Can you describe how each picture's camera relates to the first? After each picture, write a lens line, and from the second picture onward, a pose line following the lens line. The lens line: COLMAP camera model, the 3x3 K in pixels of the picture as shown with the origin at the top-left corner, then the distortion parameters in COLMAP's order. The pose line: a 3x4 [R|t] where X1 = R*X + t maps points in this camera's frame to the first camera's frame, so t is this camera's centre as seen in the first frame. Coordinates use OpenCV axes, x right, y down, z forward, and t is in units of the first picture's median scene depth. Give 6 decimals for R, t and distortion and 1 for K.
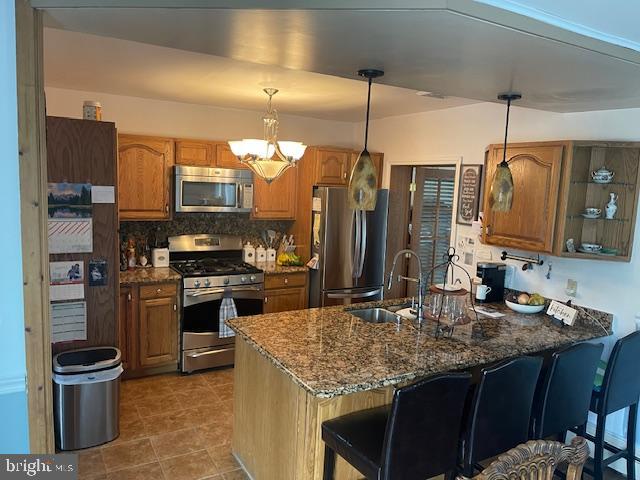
lens RADIAL K [[488.7, 0, 320.5], [0, 488.7, 239.9], [0, 0, 1]] dist [0.067788, -0.074318]
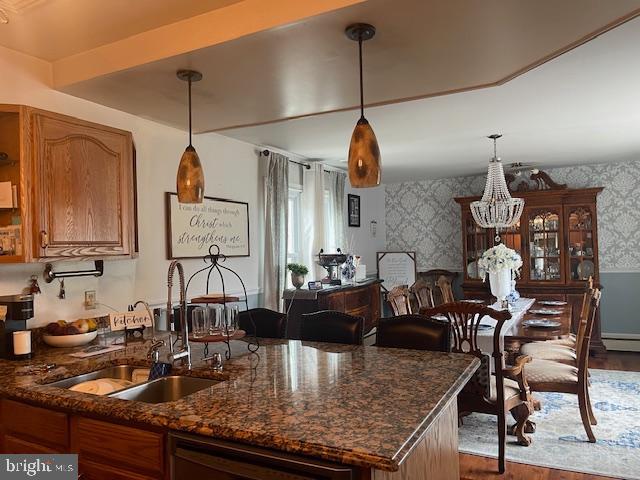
lens RADIAL K [[488.7, 0, 322.0], [0, 488.7, 241.4], [0, 0, 1]] dist [0.067788, -0.074318]
pose [[-0.540675, -0.012045, 0.841145, -0.497277], [0.101703, 0.991627, 0.079573, -0.037118], [-0.835061, 0.128570, -0.534923, 1.278832]]
